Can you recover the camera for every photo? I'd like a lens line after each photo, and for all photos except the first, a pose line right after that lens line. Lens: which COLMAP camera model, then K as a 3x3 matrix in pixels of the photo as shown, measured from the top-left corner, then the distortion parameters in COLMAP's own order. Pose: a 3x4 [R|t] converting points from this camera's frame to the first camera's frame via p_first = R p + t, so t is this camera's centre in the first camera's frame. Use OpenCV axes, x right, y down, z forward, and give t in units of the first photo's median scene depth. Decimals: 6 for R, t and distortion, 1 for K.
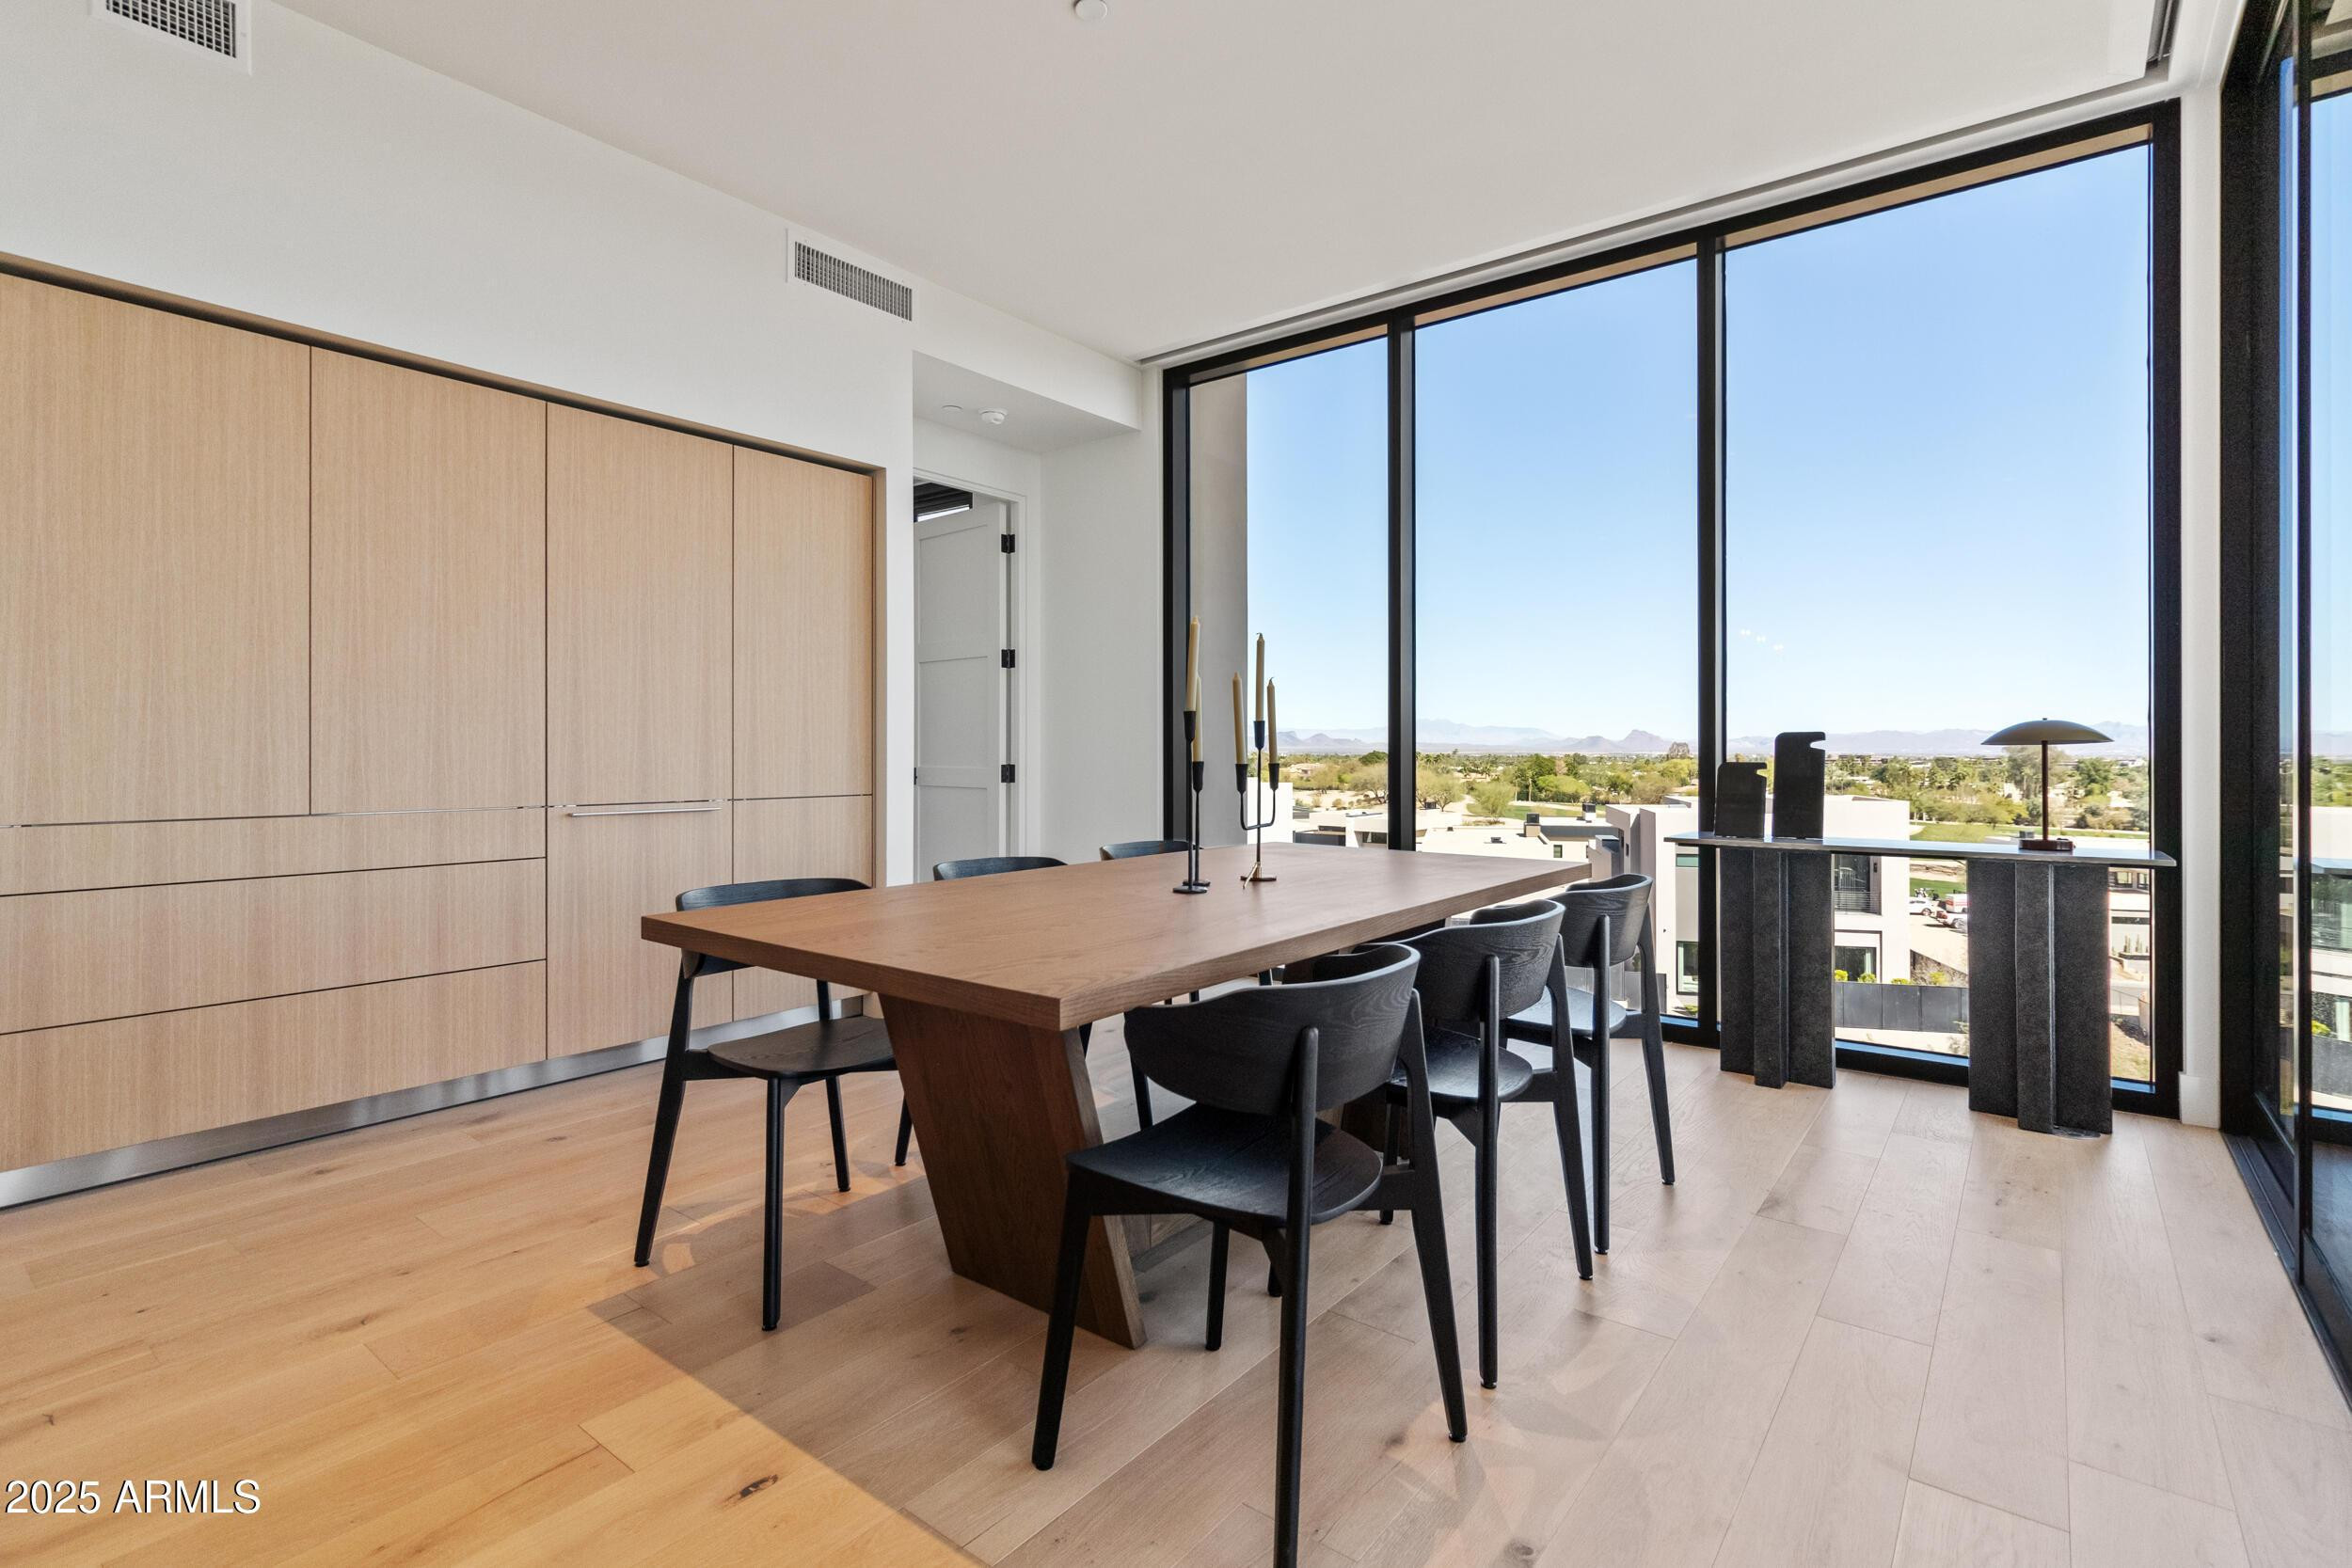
lens RADIAL K [[1111.0, 0, 1176.7], [0, 1111.0, 758.8], [0, 0, 1]] dist [-0.000283, -0.000511]
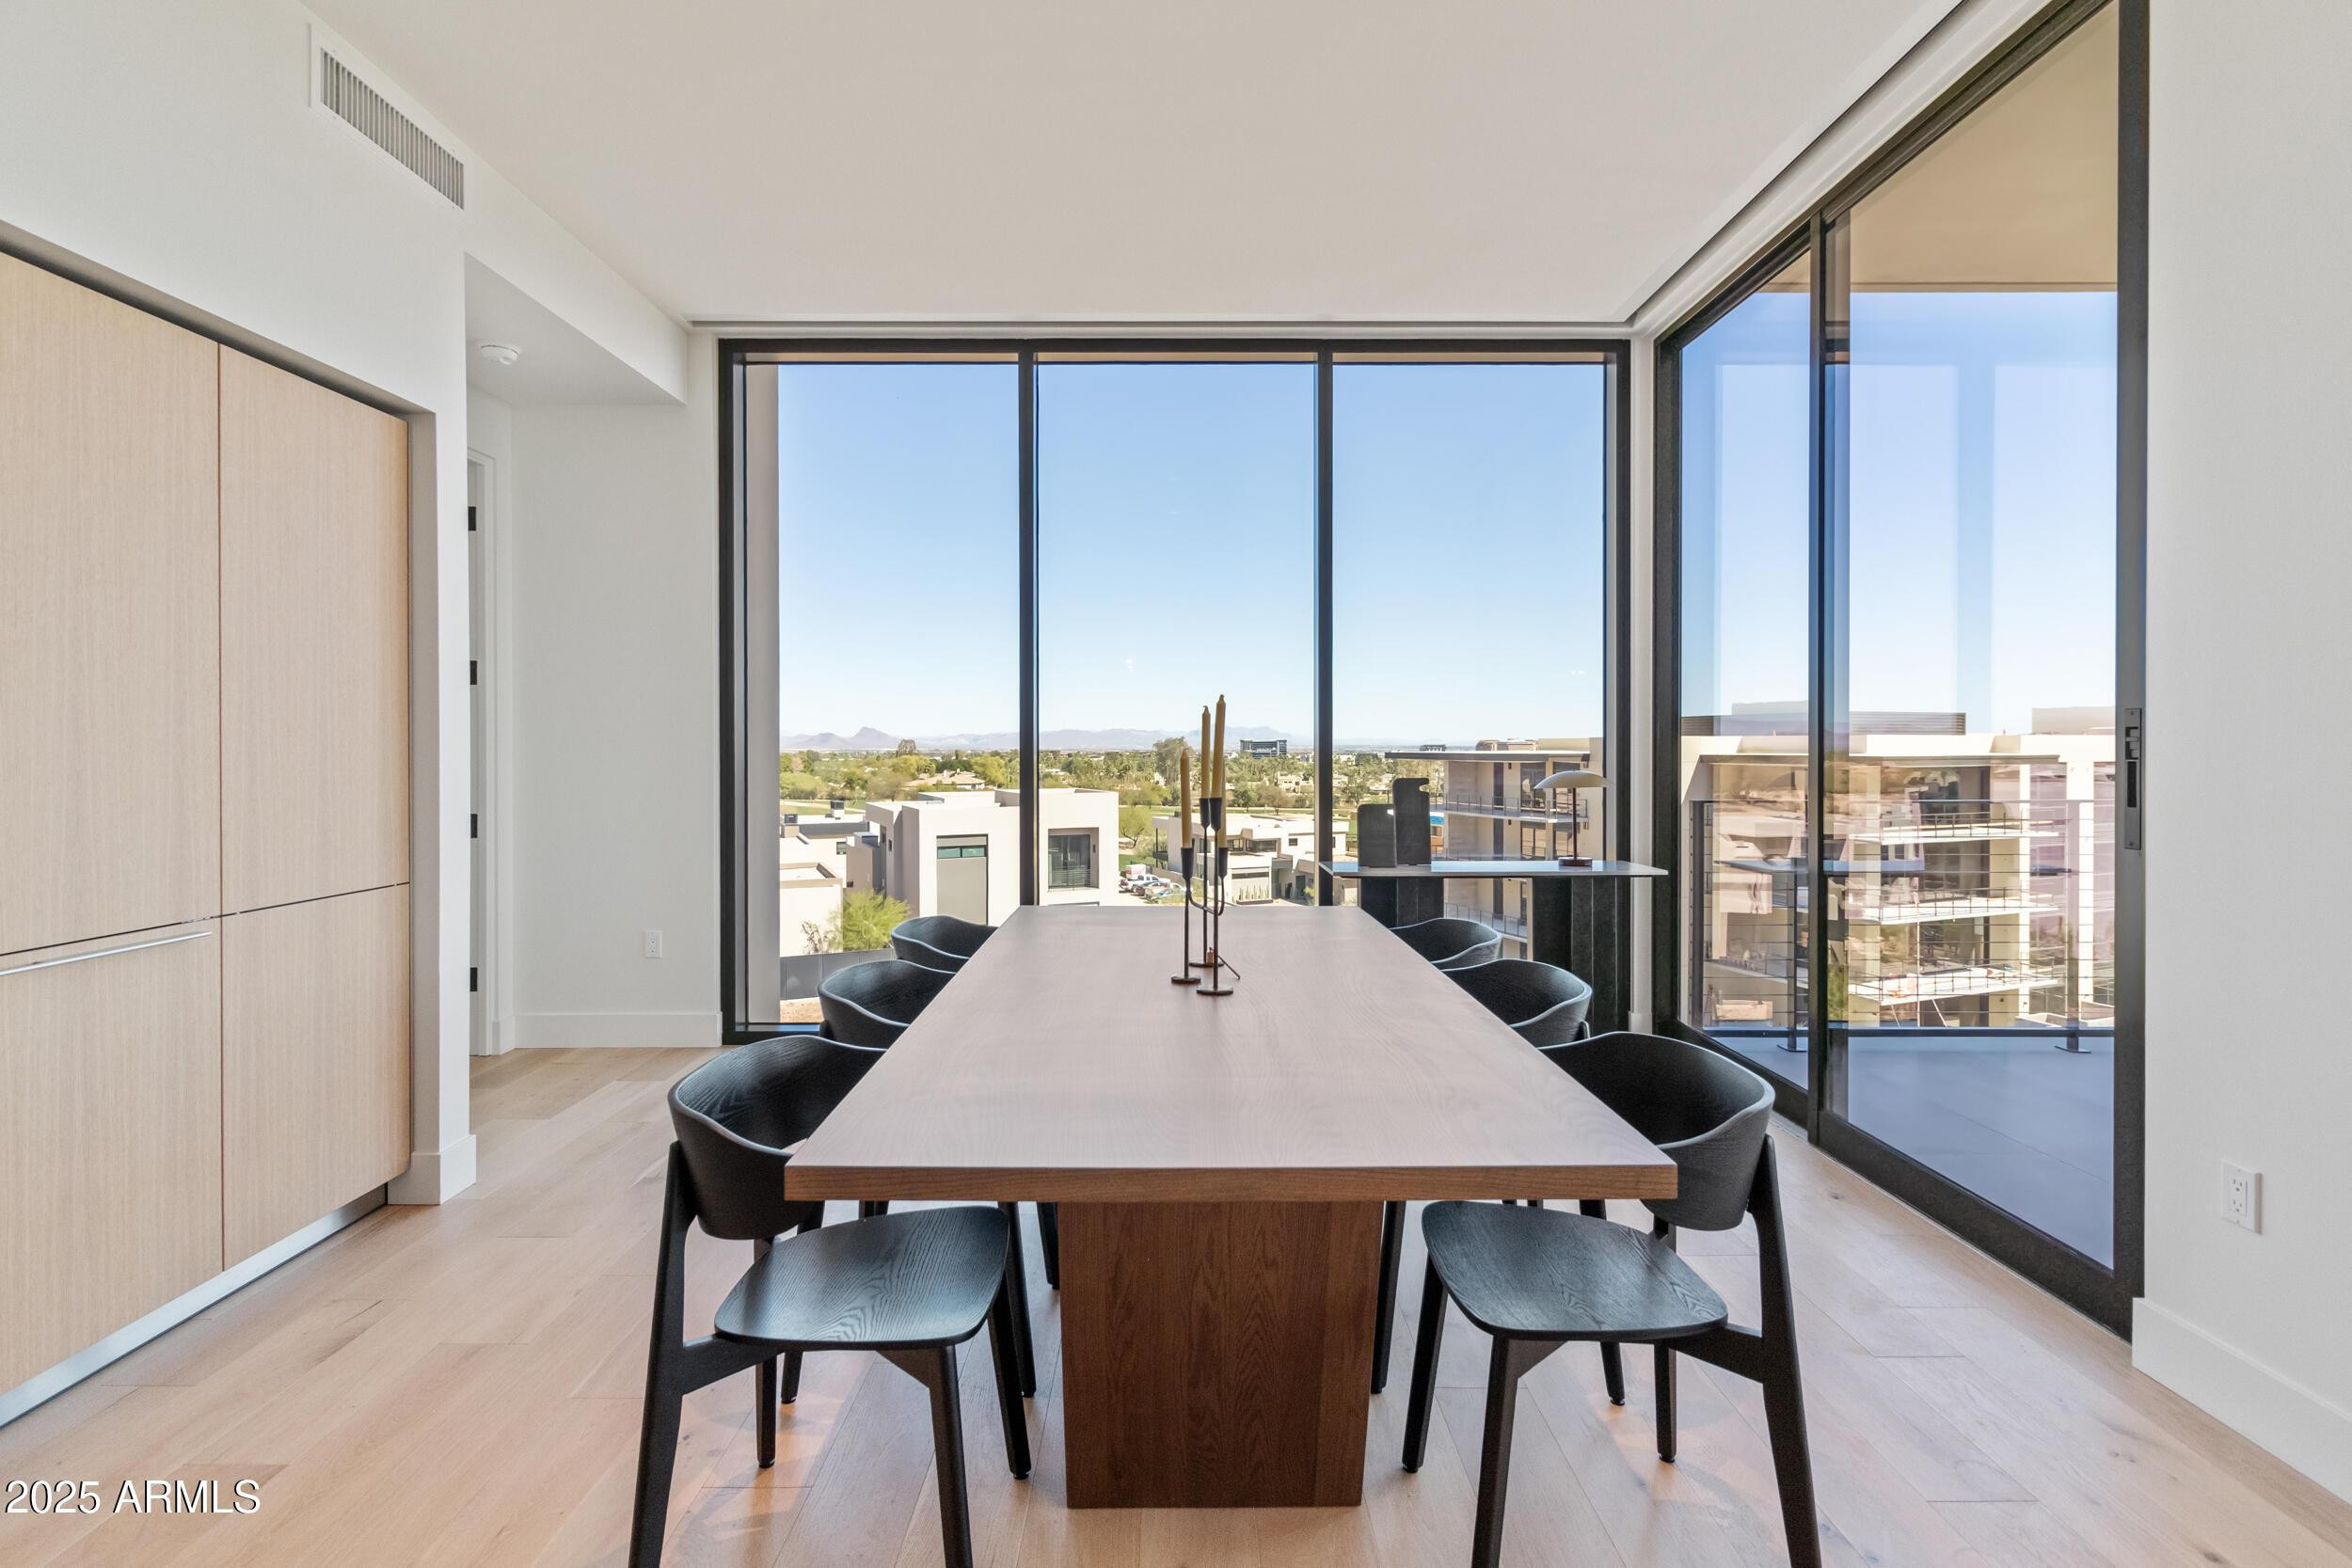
lens RADIAL K [[1106.6, 0, 1186.1], [0, 1106.6, 764.2], [0, 0, 1]] dist [-0.001374, 0.000070]
pose [[0.784059, -0.013156, 0.620547, -0.319439], [0.008444, 0.999909, 0.010530, -0.044452], [-0.620629, -0.003017, 0.784099, 0.161069]]
